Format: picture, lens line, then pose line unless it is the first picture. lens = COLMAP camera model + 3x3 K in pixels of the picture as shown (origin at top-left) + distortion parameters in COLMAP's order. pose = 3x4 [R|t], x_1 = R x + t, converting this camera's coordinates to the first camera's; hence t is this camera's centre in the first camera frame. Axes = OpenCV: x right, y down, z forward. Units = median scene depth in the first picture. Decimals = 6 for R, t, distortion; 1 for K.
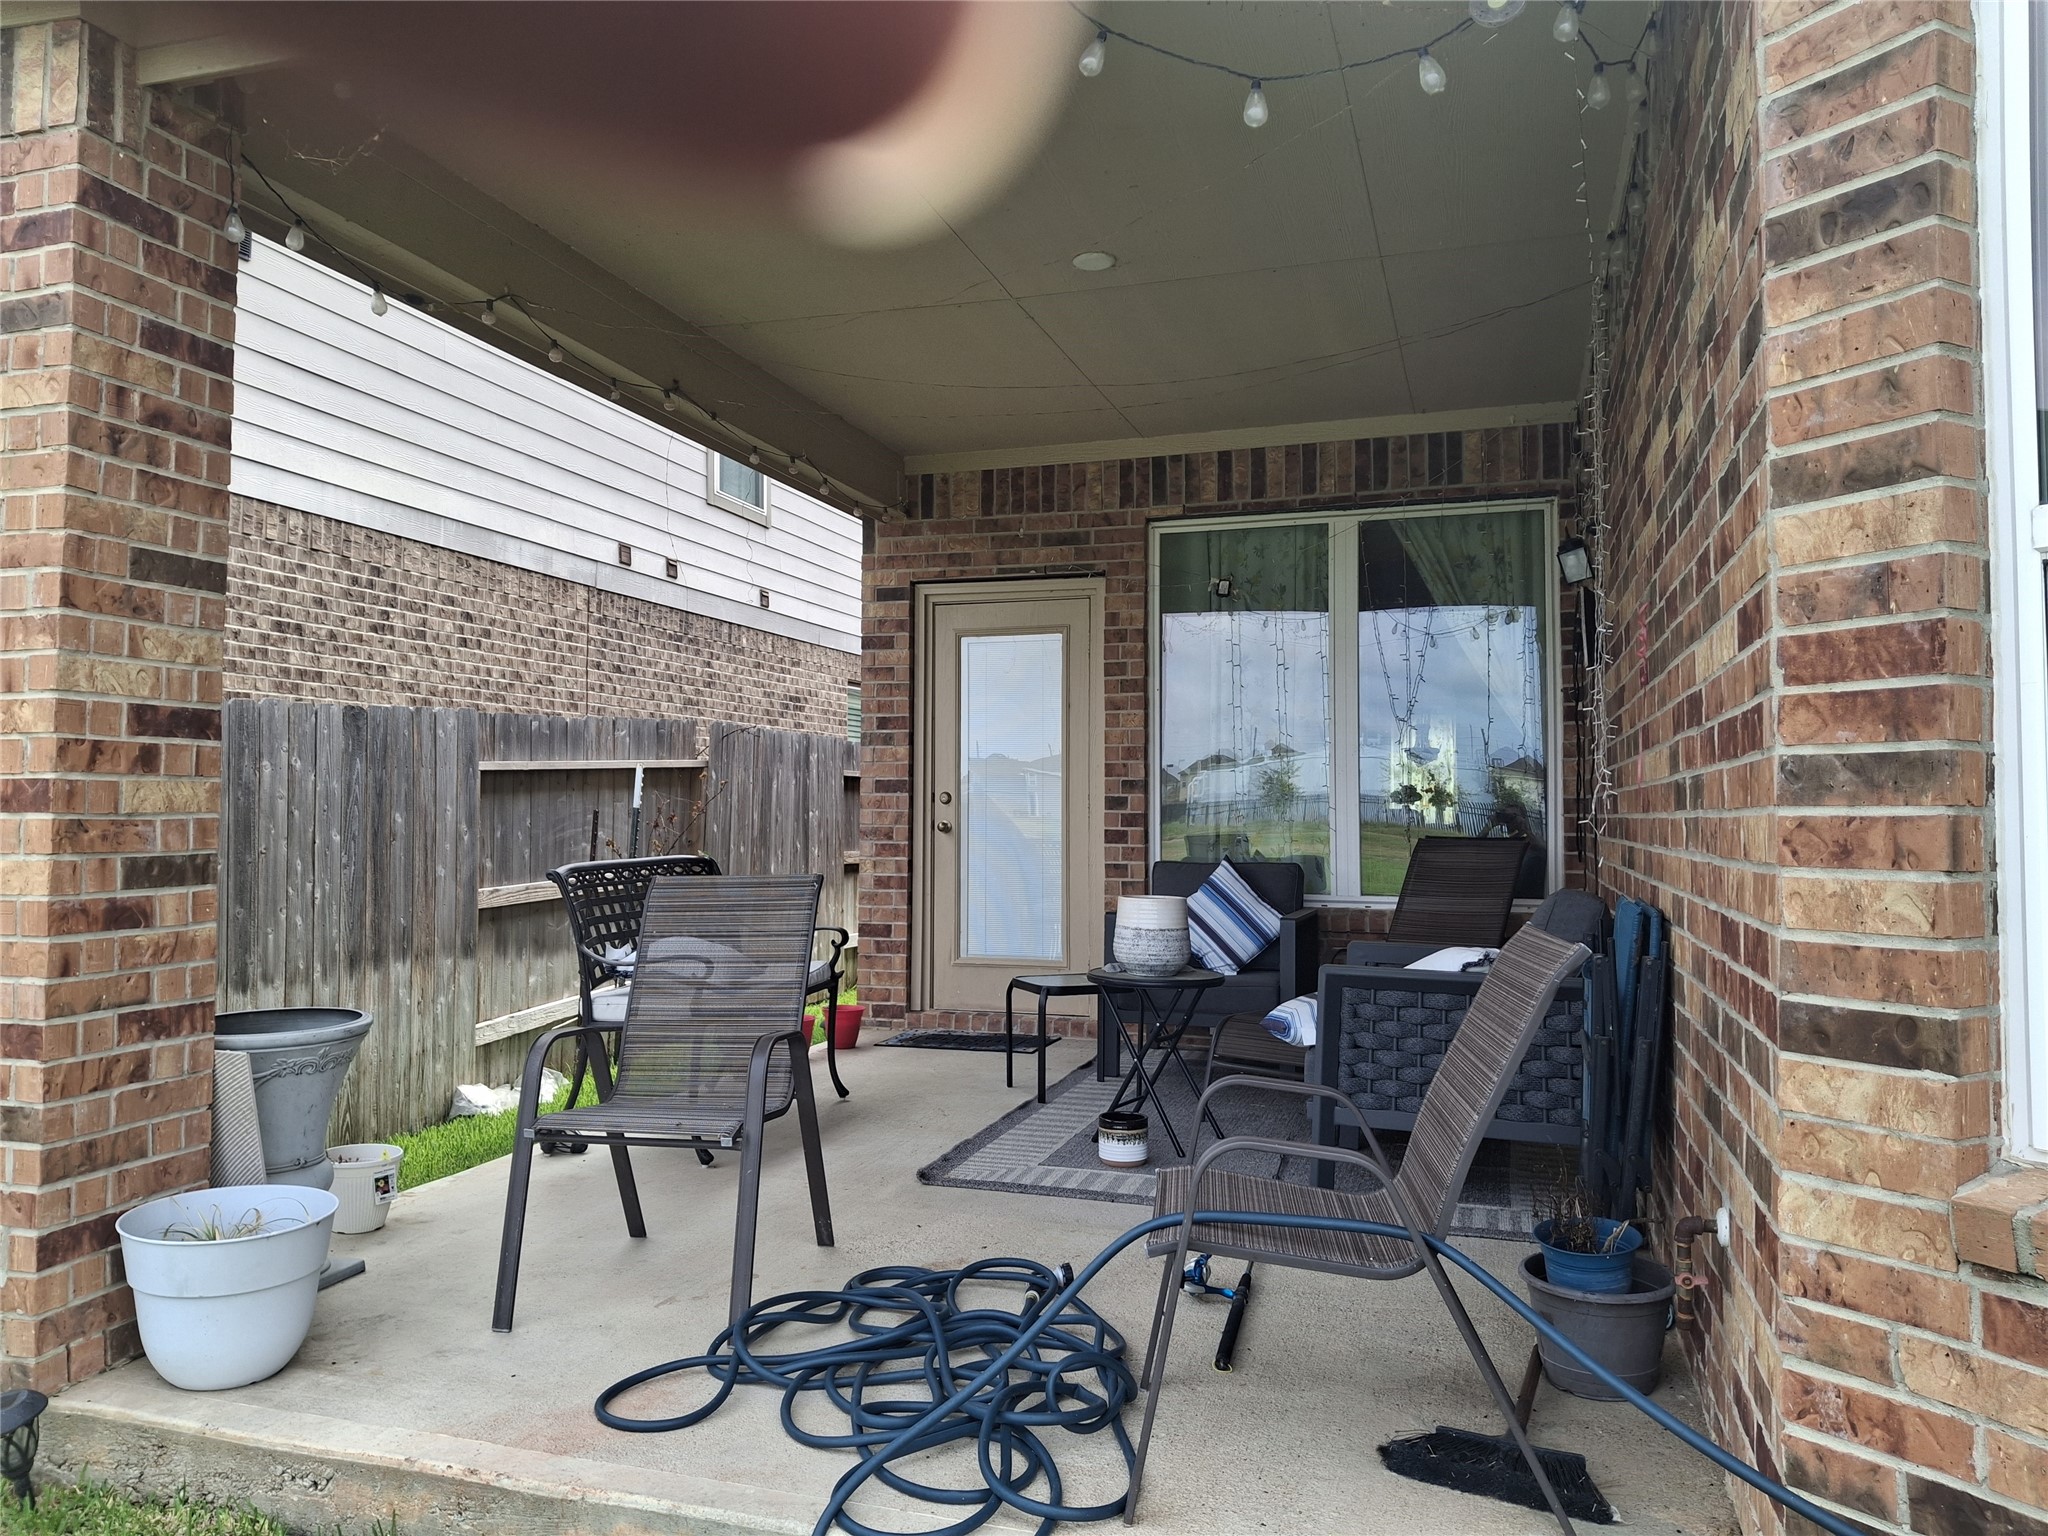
lens RADIAL K [[1506.1, 0, 1022.7], [0, 1506.1, 759.8], [0, 0, 1]] dist [0.018396, -0.040822]
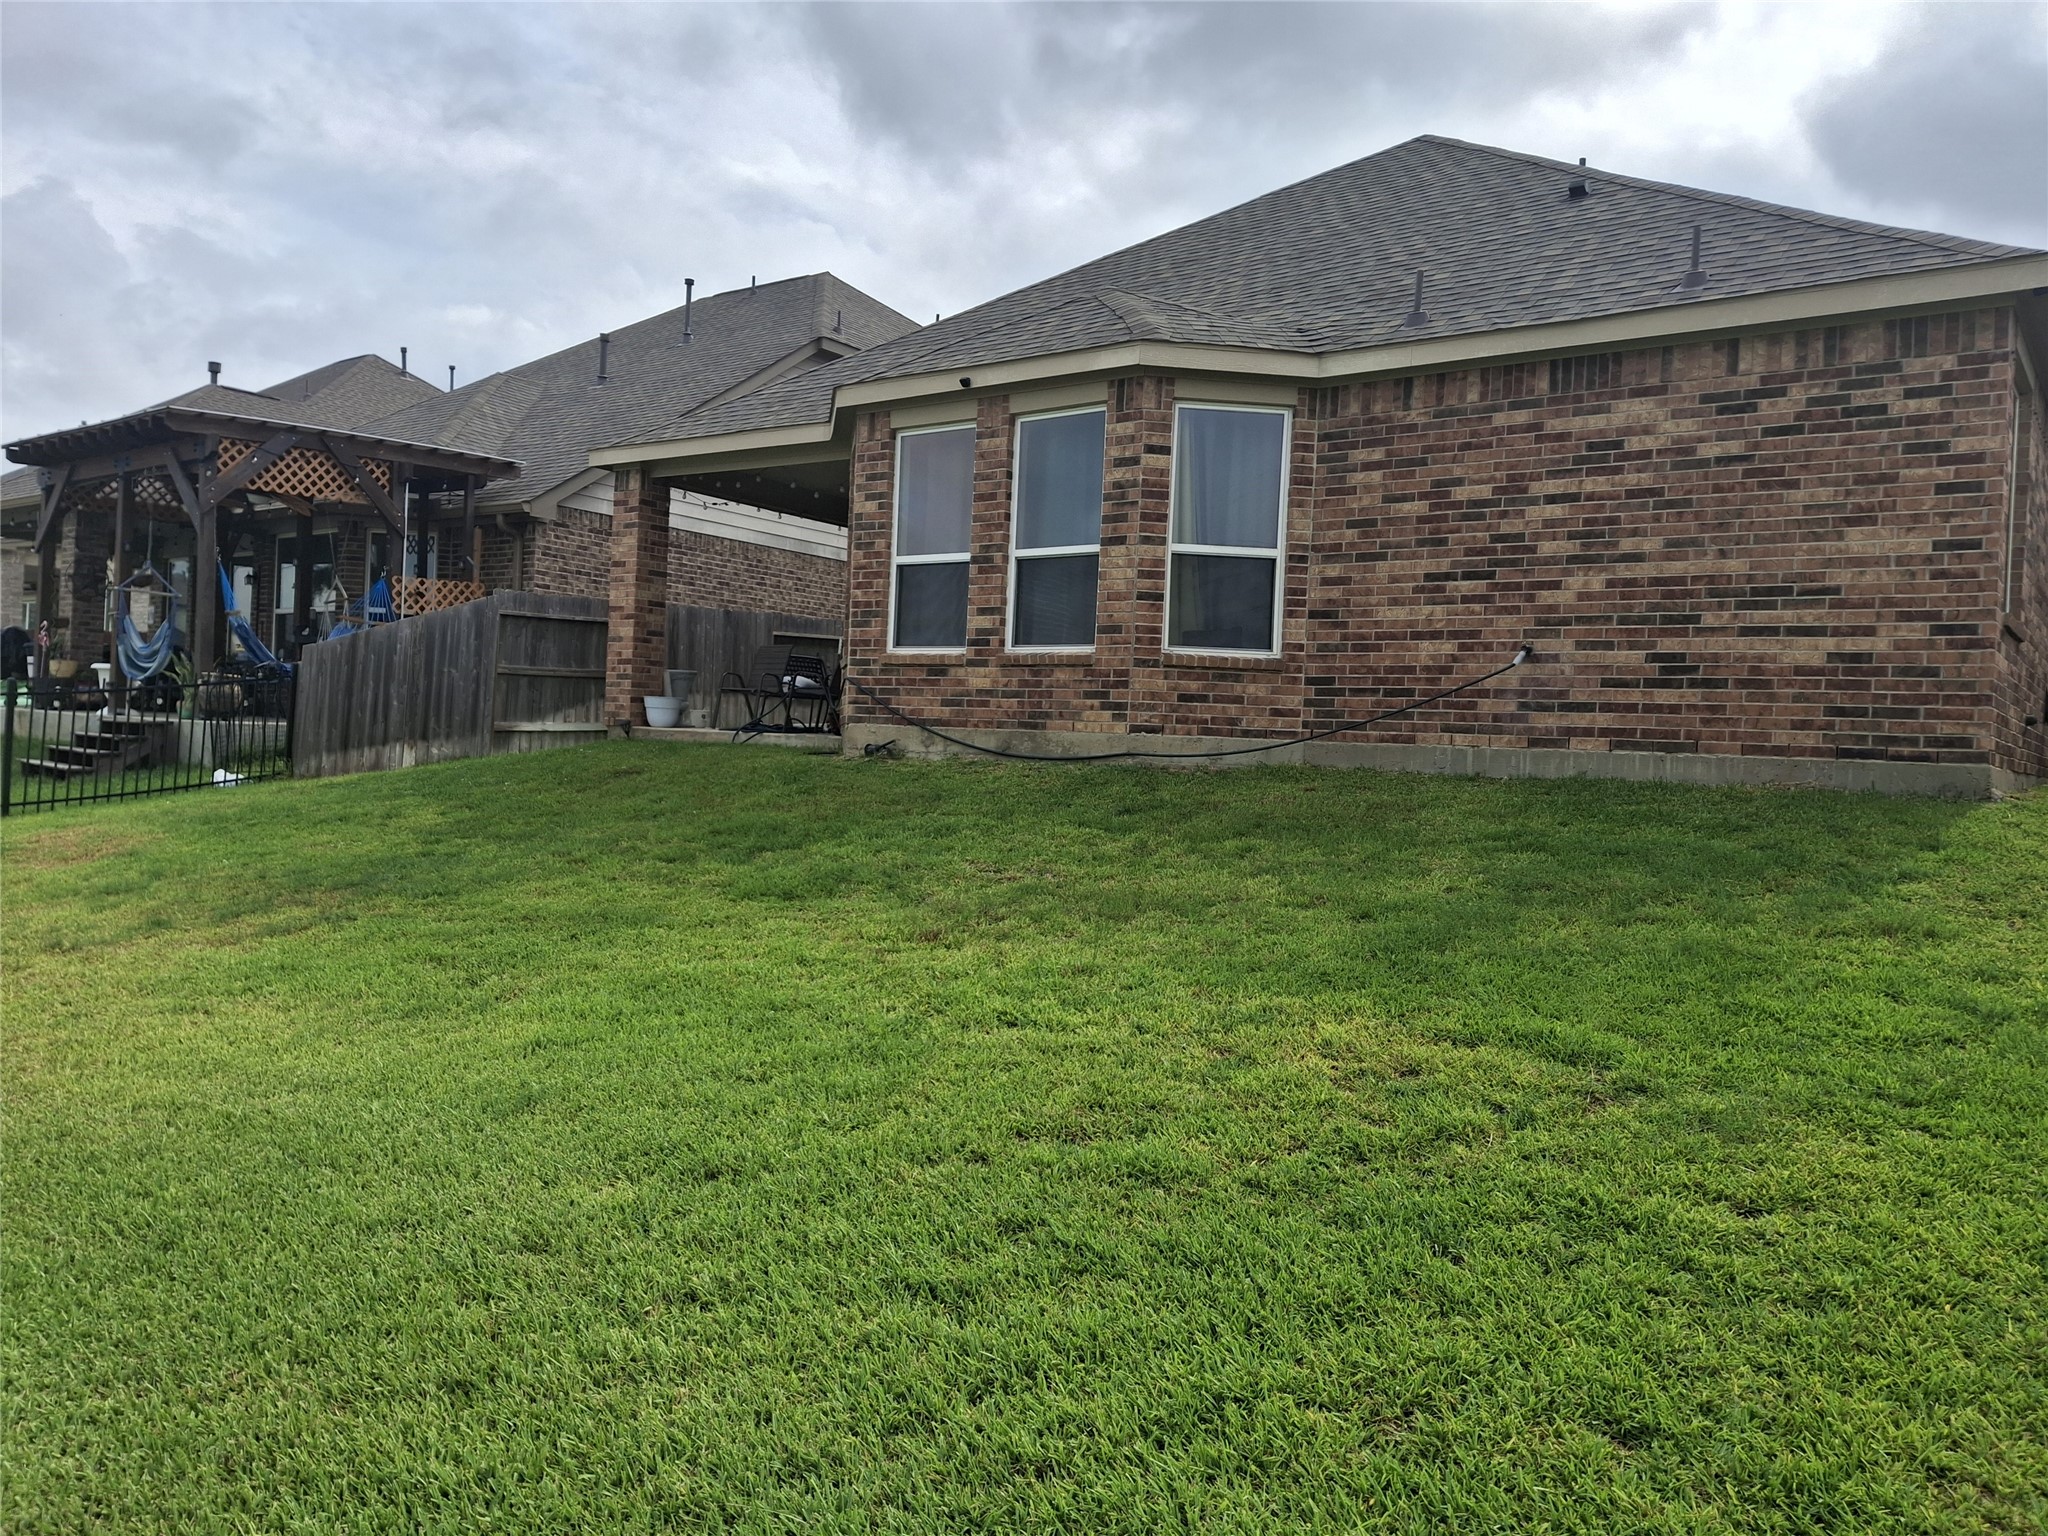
lens RADIAL K [[1506.1, 0, 1025.9], [0, 1506.1, 768.9], [0, 0, 1]] dist [0.018396, -0.040822]
pose [[0.941610, 0.030882, -0.335287, 2.356493], [-0.018211, 0.998998, 0.040871, 0.303517], [0.336213, -0.032379, 0.941229, -3.414340]]
